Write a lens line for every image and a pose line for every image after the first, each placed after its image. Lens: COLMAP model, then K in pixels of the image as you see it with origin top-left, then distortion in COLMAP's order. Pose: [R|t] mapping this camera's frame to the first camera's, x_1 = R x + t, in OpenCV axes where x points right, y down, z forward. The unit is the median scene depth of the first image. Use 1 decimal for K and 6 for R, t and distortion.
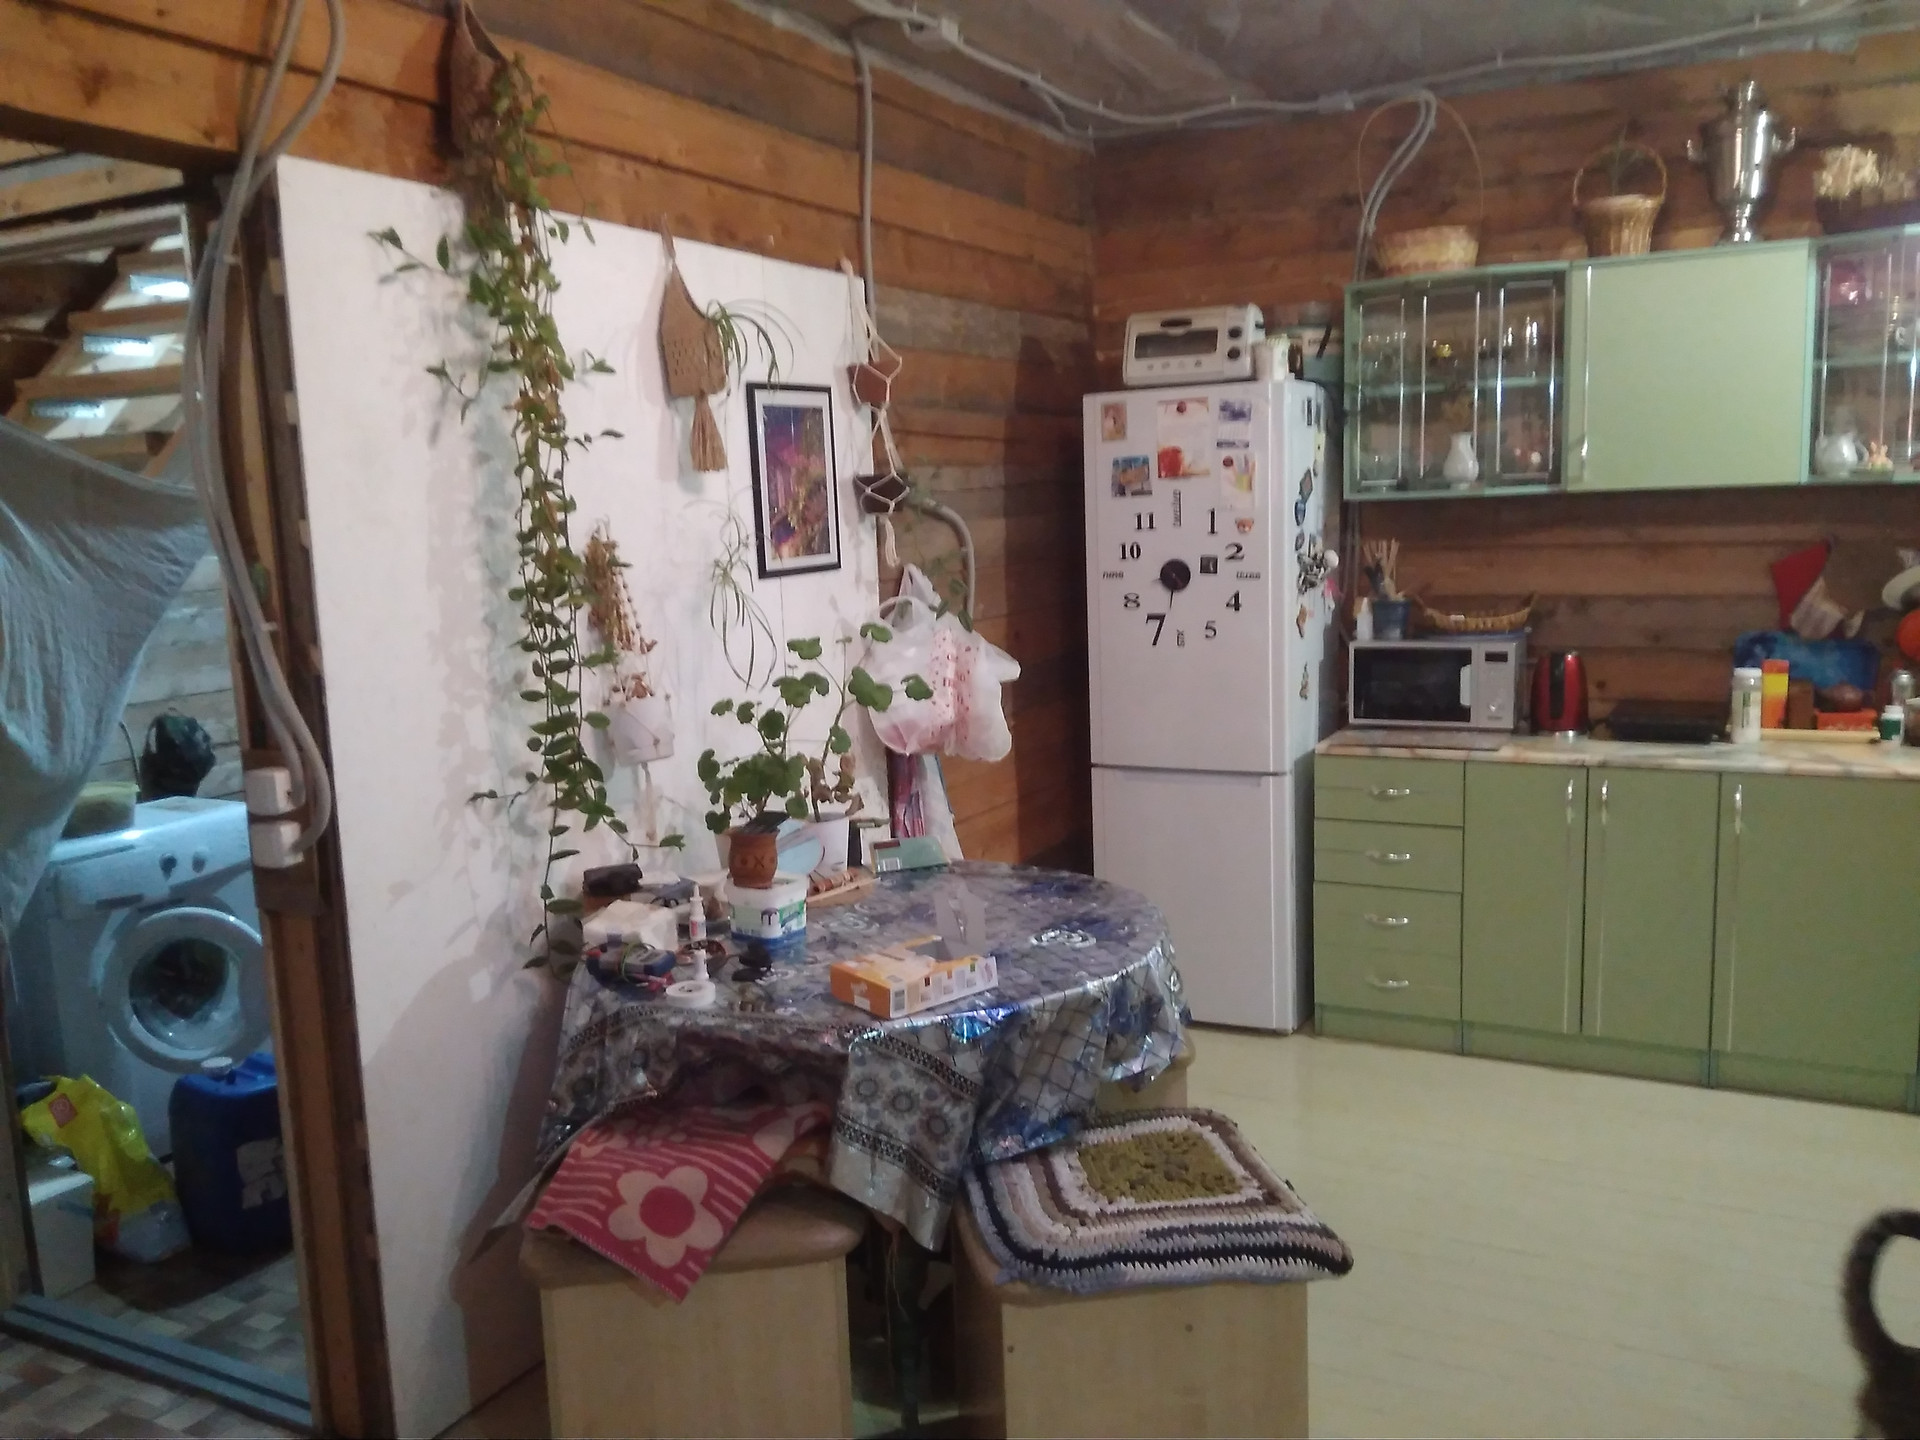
lens RADIAL K [[1519.8, 0, 956.1], [0, 1519.8, 725.5], [0, 0, 1]] dist [0.058475, -0.096705]
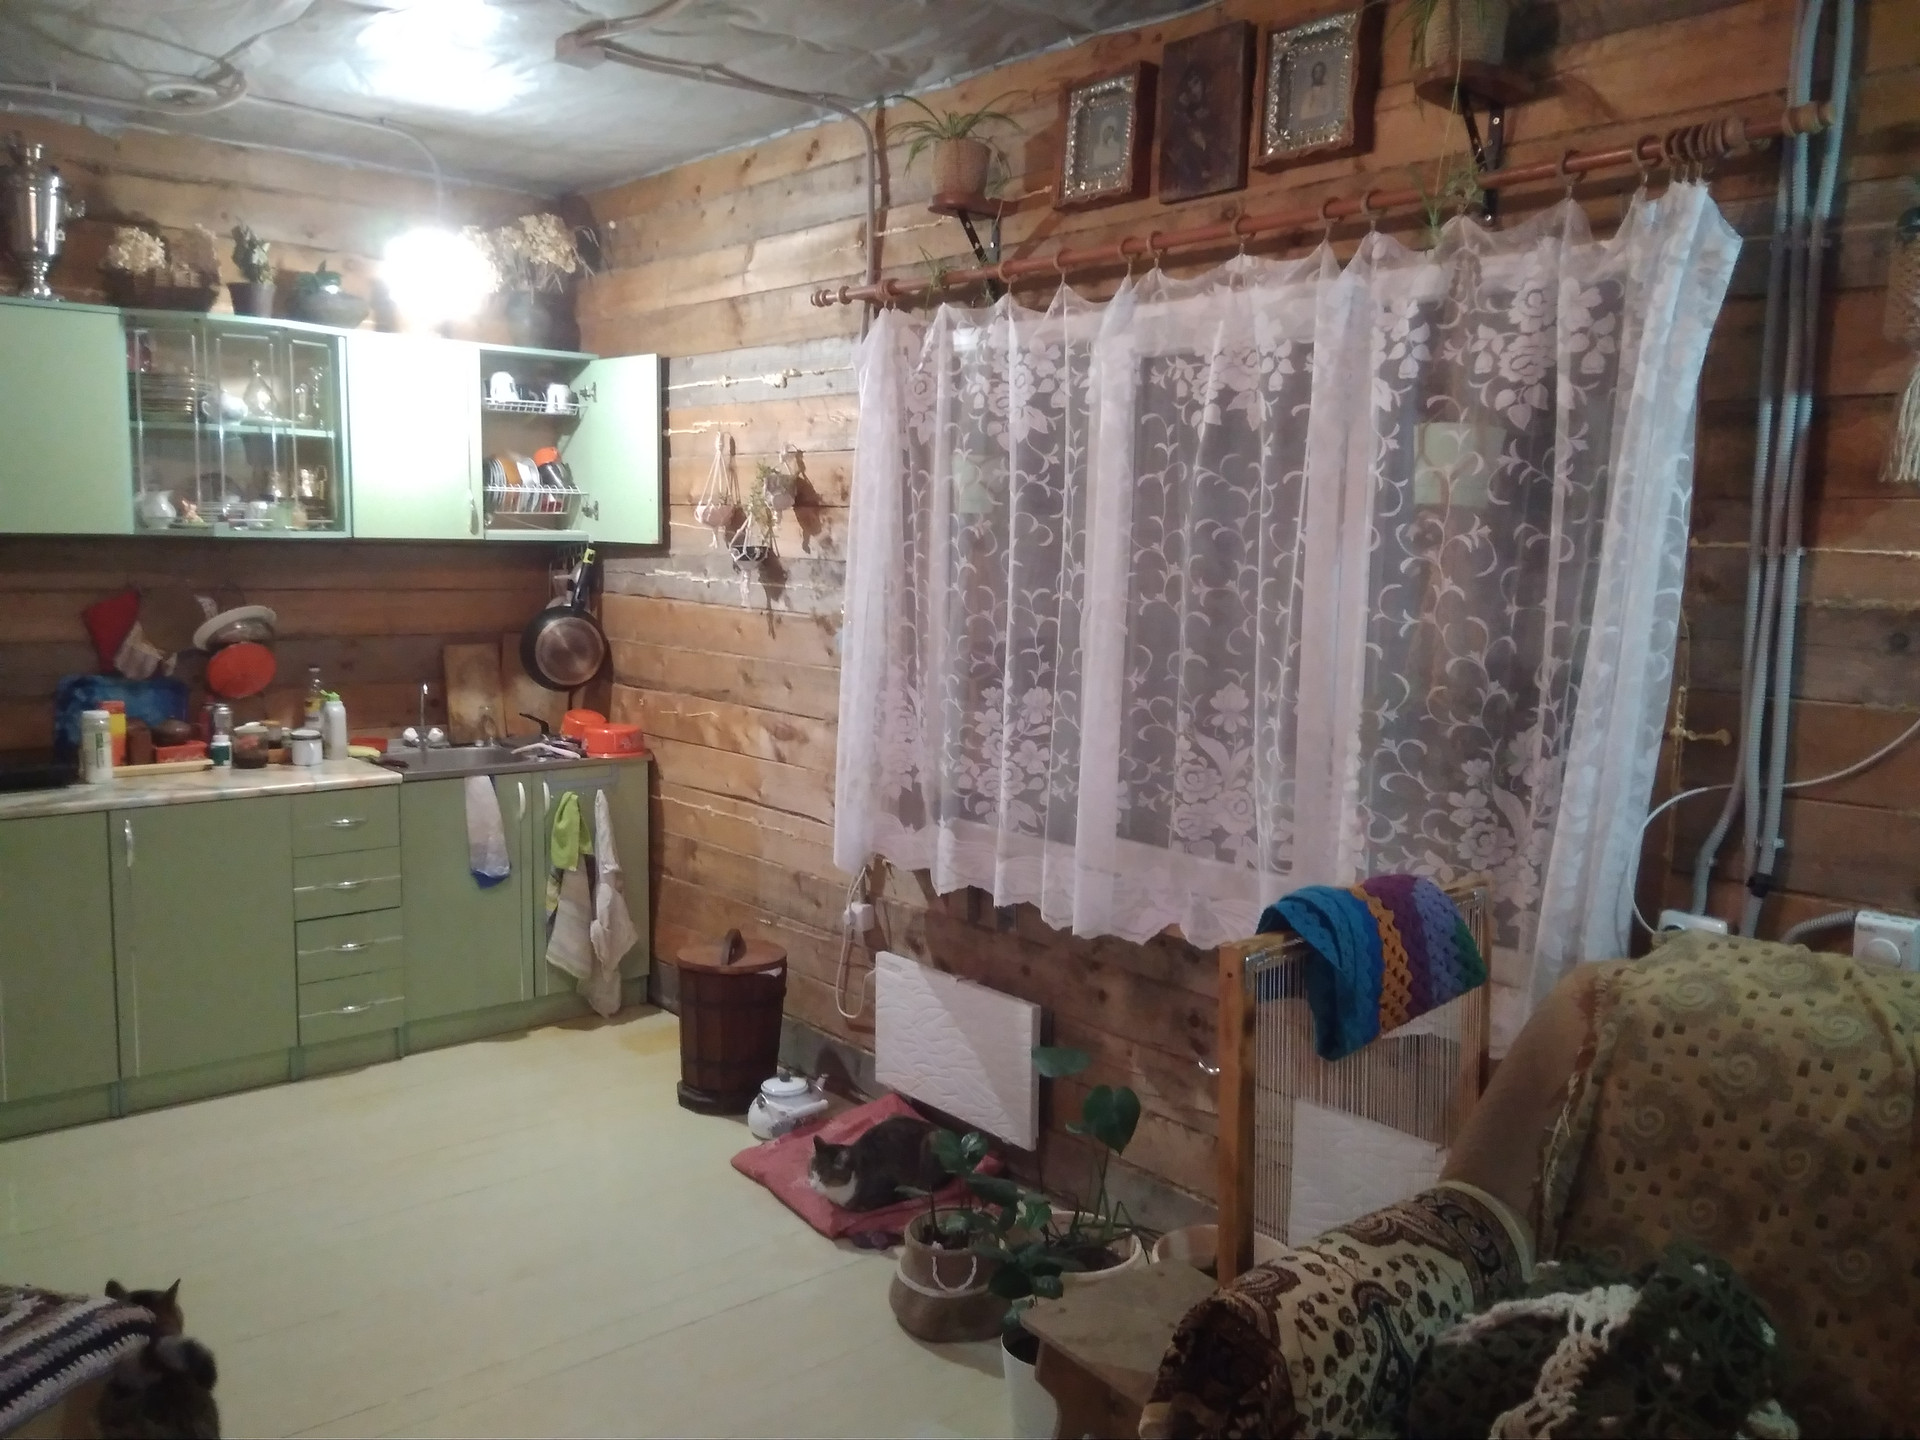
lens RADIAL K [[1519.8, 0, 958.4], [0, 1519.8, 729.4], [0, 0, 1]] dist [0.058475, -0.096705]
pose [[0.364110, -0.072570, 0.928524, -0.235014], [0.102124, 0.994059, 0.037646, -0.003766], [-0.925740, 0.081117, 0.369358, 0.078250]]
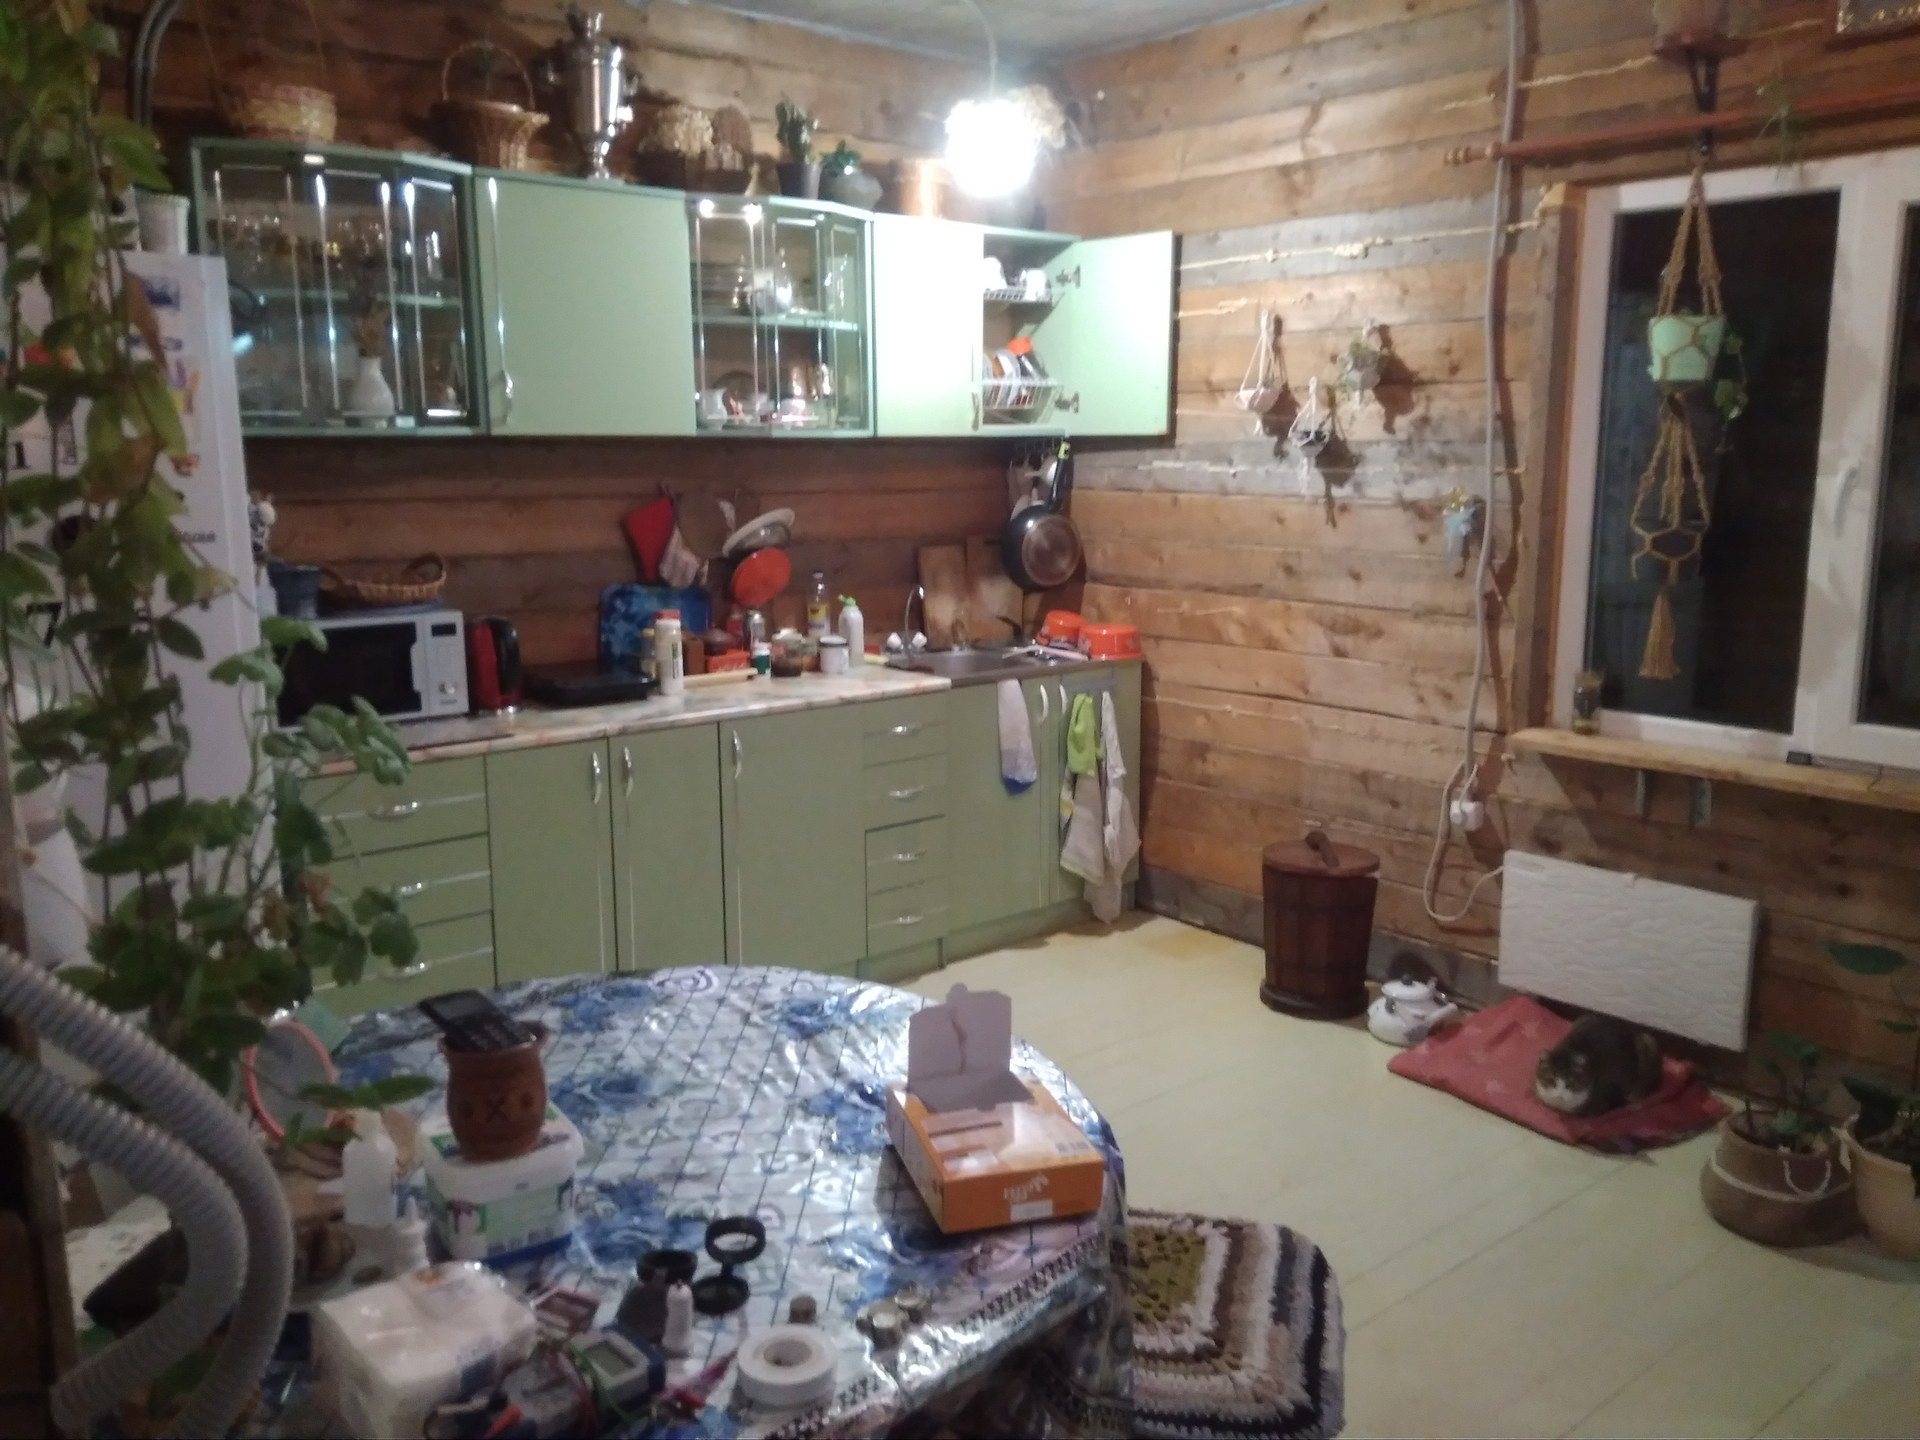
lens RADIAL K [[1519.8, 0, 966.4], [0, 1519.8, 727.4], [0, 0, 1]] dist [0.058475, -0.096705]
pose [[0.374669, -0.135124, 0.917259, -0.336641], [0.126679, 0.987506, 0.093728, -0.036189], [-0.918464, 0.081080, 0.387105, 0.440316]]
